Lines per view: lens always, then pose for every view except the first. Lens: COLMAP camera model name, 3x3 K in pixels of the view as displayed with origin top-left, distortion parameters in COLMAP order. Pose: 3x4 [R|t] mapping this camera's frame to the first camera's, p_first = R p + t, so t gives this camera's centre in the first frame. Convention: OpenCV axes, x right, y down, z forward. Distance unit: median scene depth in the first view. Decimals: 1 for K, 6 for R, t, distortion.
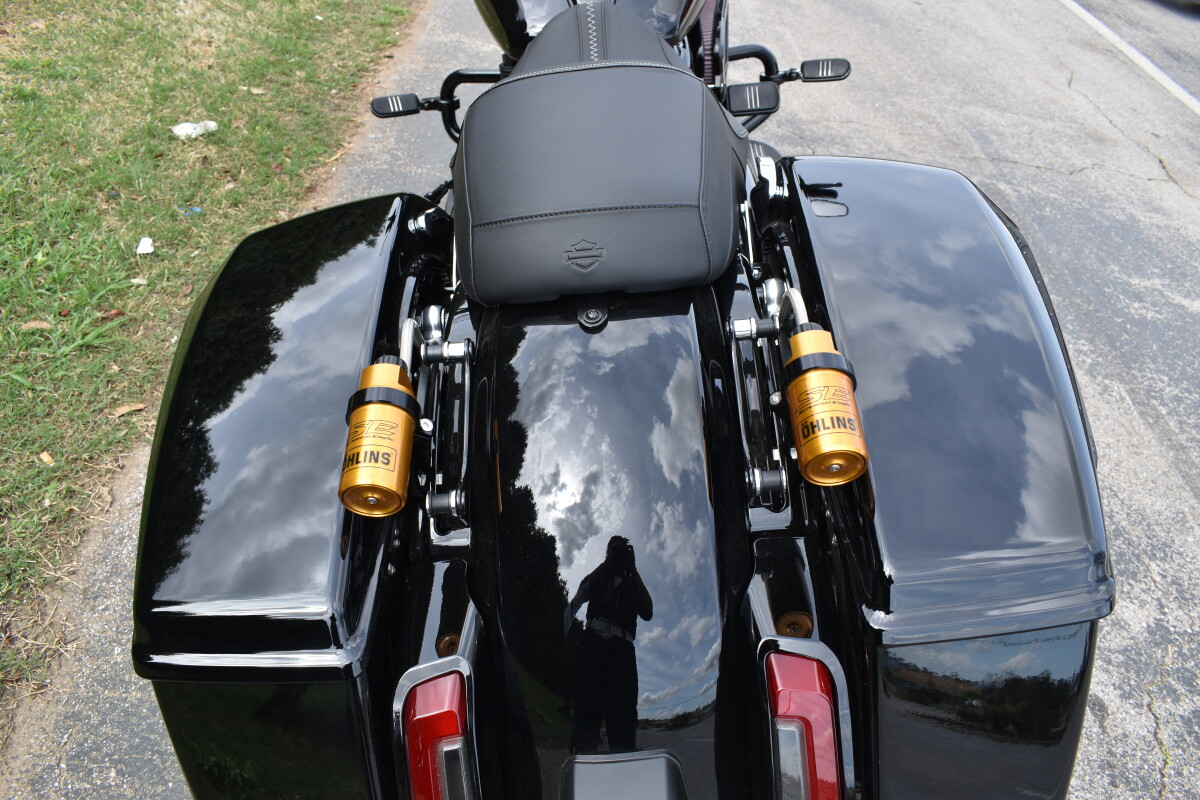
lens RADIAL K [[912.8, 0, 601.0], [0, 912.8, 425.1], [0, 0, 1]] dist [-0.076459, 0.001399]
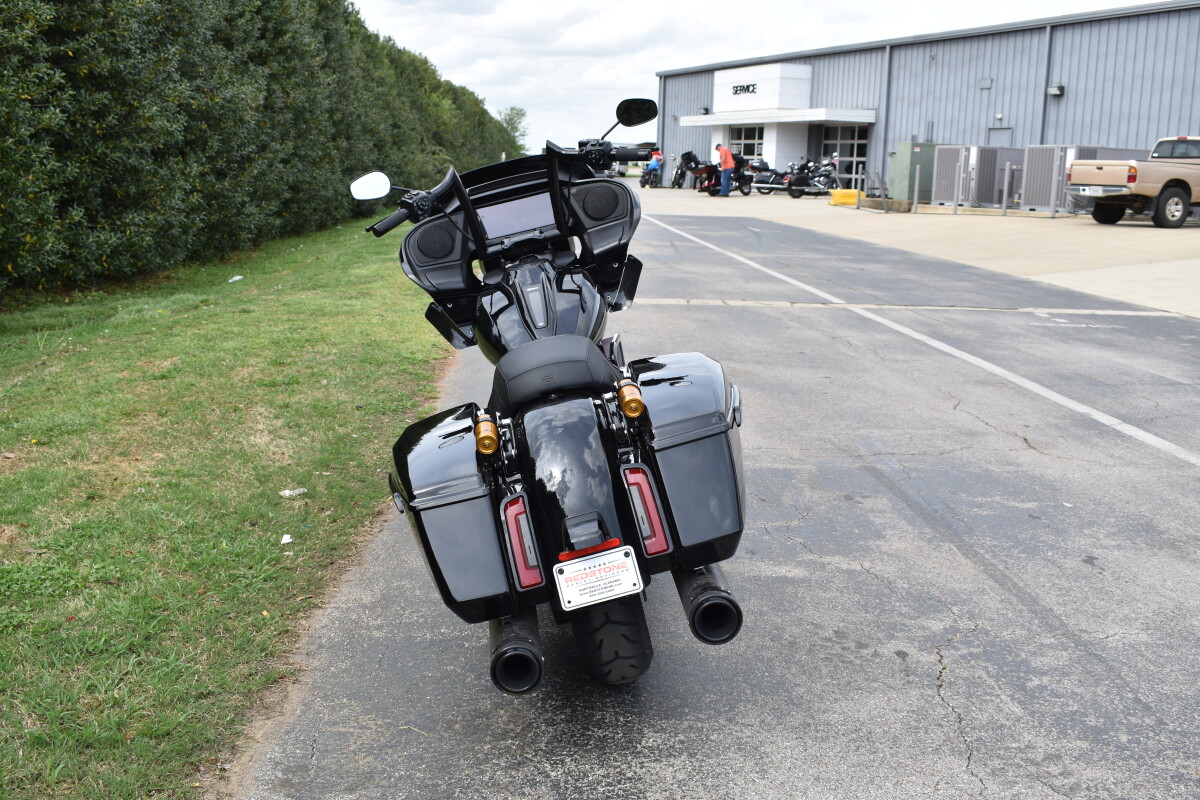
lens RADIAL K [[1161.2, 0, 597.7], [0, 1161.2, 419.0], [0, 0, 1]] dist [-0.086718, 0.029445]
pose [[0.987635, -0.154601, 0.025993, 0.009149], [0.147850, 0.863411, -0.482350, 0.559863], [0.052129, 0.480229, 0.875593, -0.704001]]
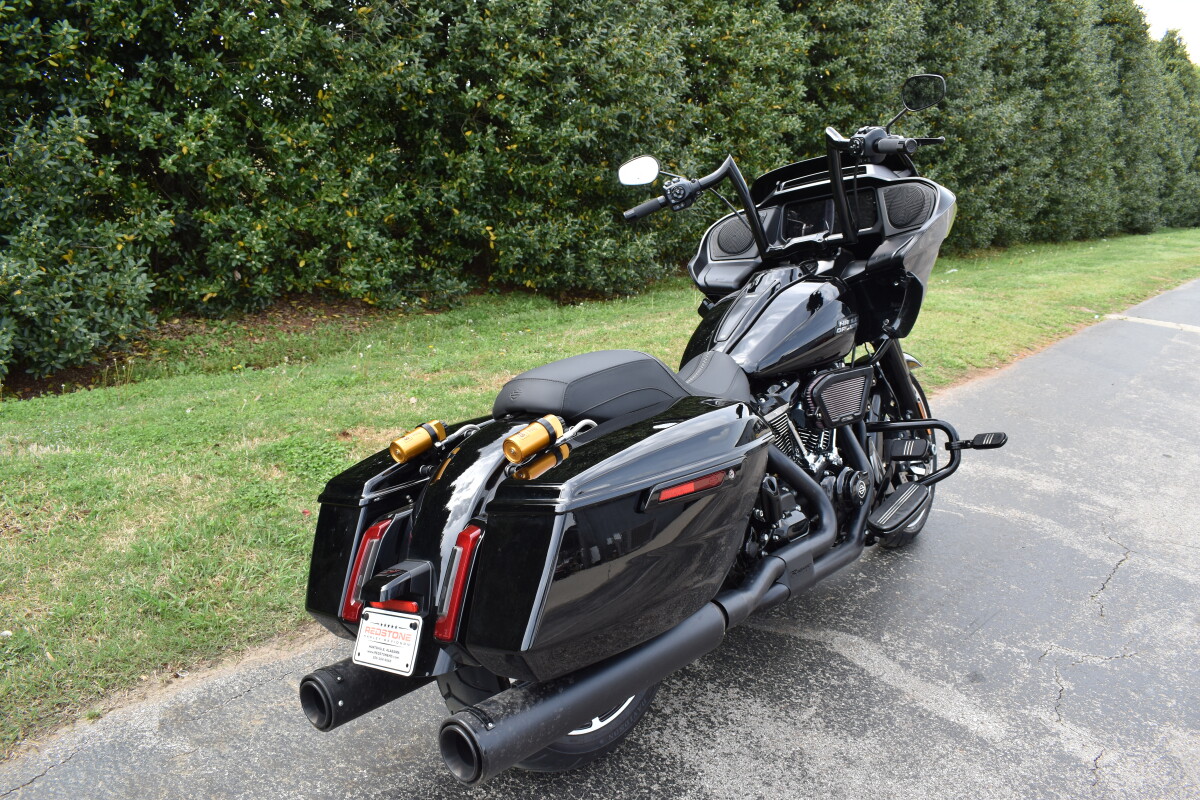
lens RADIAL K [[912.8, 0, 601.0], [0, 912.8, 425.1], [0, 0, 1]] dist [-0.076459, 0.001399]
pose [[0.746318, 0.068651, -0.662040, 0.578236], [-0.383666, 0.857161, -0.343622, 0.208761], [0.543884, 0.510454, 0.666053, -0.158781]]
